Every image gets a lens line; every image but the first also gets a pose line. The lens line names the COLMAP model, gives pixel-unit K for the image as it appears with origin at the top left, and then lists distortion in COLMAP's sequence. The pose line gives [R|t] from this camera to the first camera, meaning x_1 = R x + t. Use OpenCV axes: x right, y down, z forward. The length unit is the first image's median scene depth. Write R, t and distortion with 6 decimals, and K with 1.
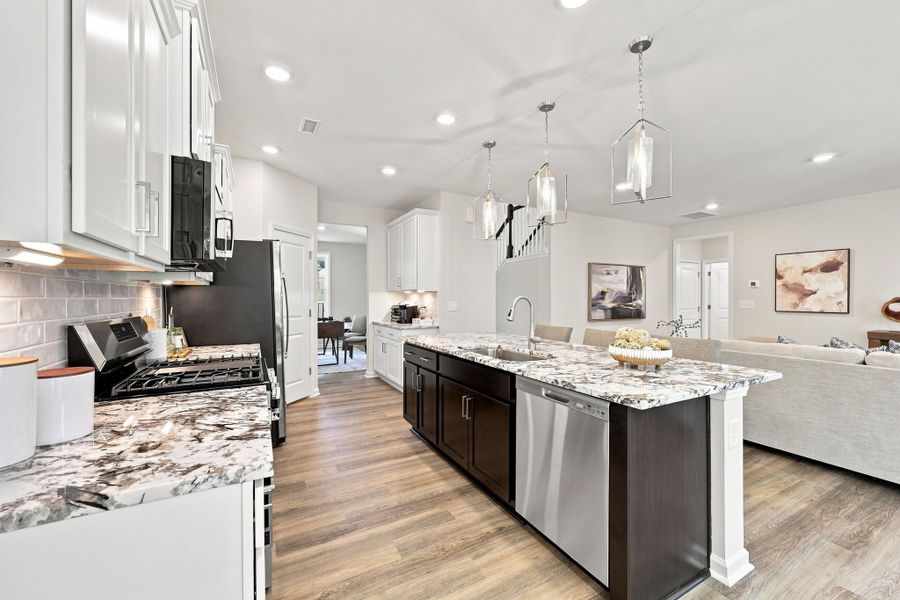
lens RADIAL K [[363.9, 0, 451.2], [0, 363.9, 297.0], [0, 0, 1]] dist [-0.001683, 0.000517]
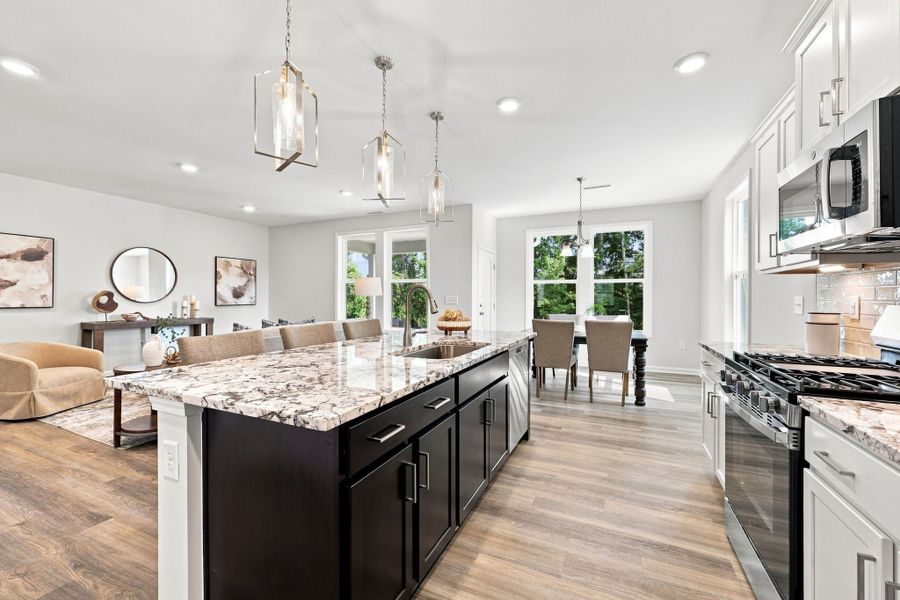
lens RADIAL K [[362.5, 0, 449.8], [0, 362.5, 298.7], [0, 0, 1]] dist [-0.000273, 0.000045]
pose [[-0.595503, -0.005534, 0.803334, -0.273828], [-0.006411, 0.999977, 0.002137, 0.014115], [-0.803327, -0.003877, -0.595525, 0.734892]]
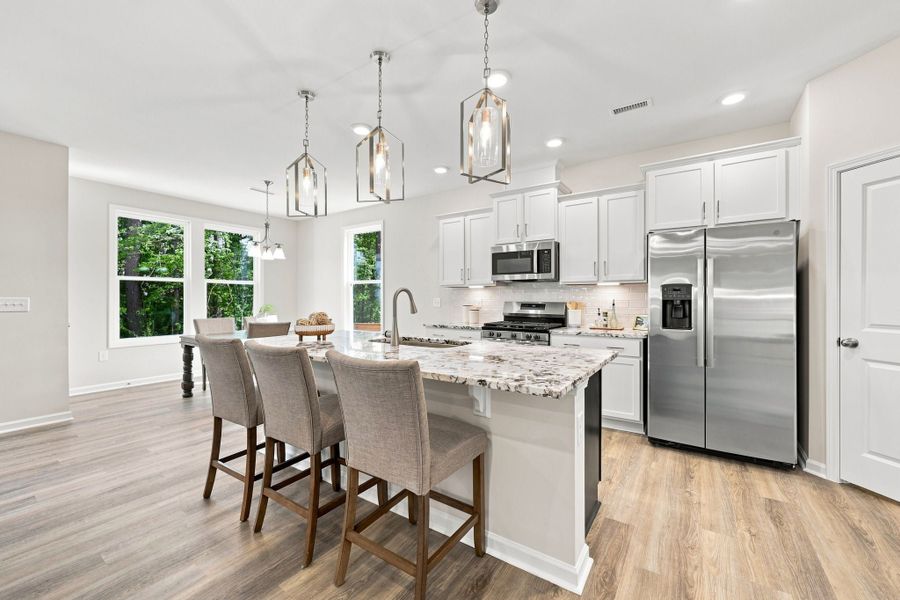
lens RADIAL K [[362.5, 0, 449.8], [0, 362.5, 298.7], [0, 0, 1]] dist [-0.000273, 0.000045]
pose [[-0.888284, -0.000123, -0.459294, 0.266911], [0.001726, 0.999992, -0.003605, 0.014314], [0.459291, -0.003995, -0.888277, 0.962934]]
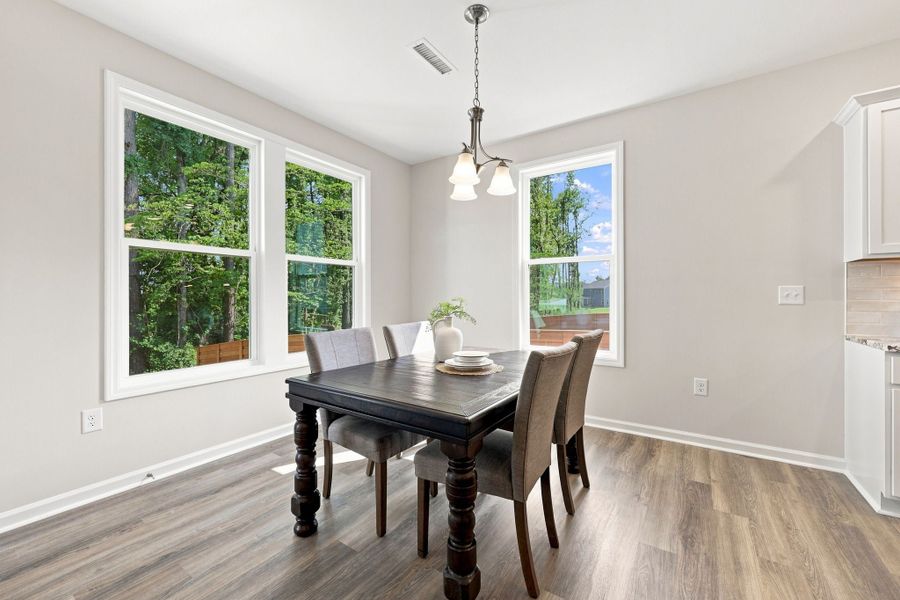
lens RADIAL K [[363.9, 0, 451.2], [0, 363.9, 297.0], [0, 0, 1]] dist [-0.001683, 0.000517]
pose [[-0.886365, 0.005658, -0.462952, 0.461634], [0.005404, 0.999984, 0.001873, 0.021068], [0.462955, -0.000842, -0.886381, 0.276315]]
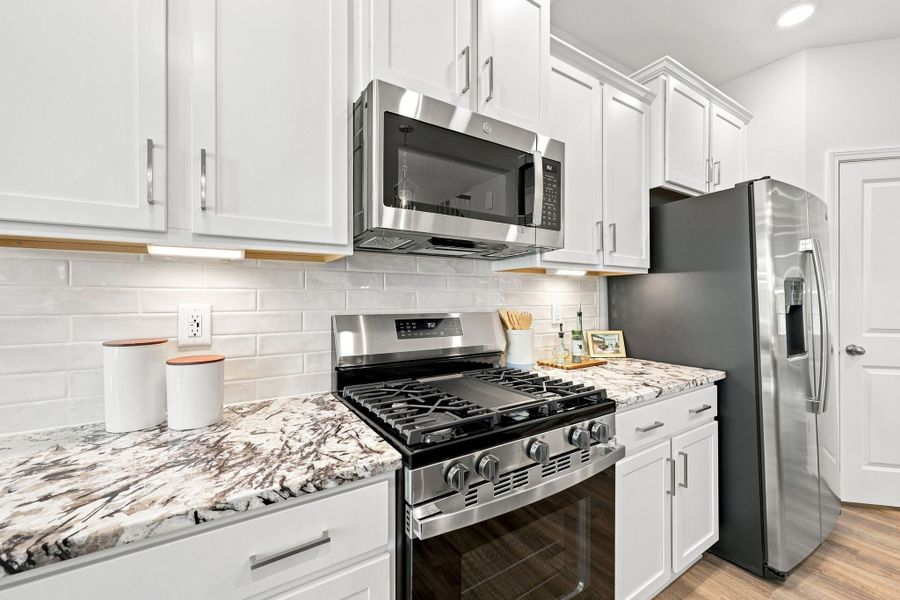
lens RADIAL K [[363.9, 0, 451.2], [0, 363.9, 297.0], [0, 0, 1]] dist [-0.001683, 0.000517]
pose [[0.070446, 0.001023, -0.997515, 0.001704], [0.004056, 0.999991, 0.001312, 0.005648], [0.997507, -0.004138, 0.070441, 0.310645]]
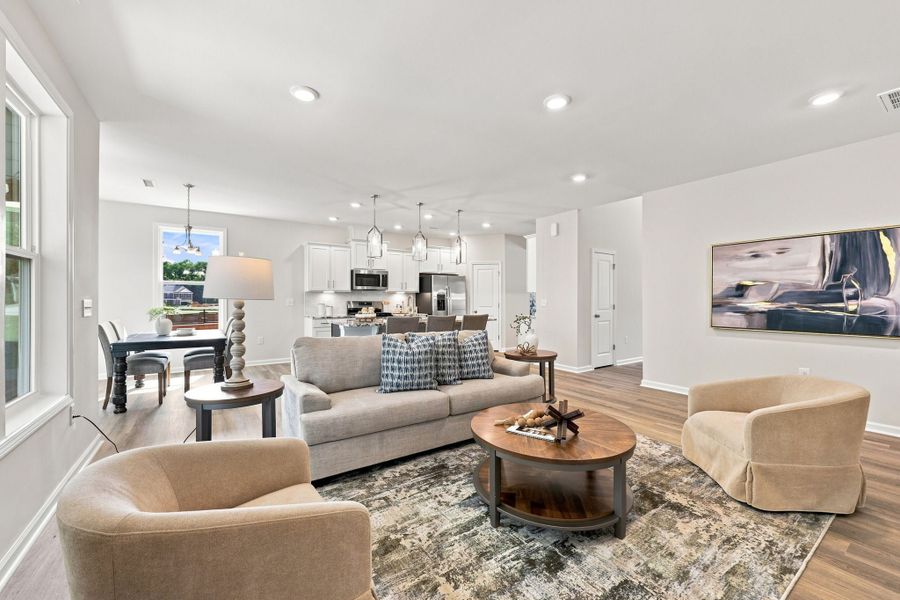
lens RADIAL K [[363.9, 0, 451.2], [0, 363.9, 297.0], [0, 0, 1]] dist [-0.001683, 0.000517]
pose [[0.103674, -0.005735, -0.994595, 1.250669], [0.001792, 0.999983, -0.005580, 0.010599], [0.994610, -0.001204, 0.103683, 0.512324]]
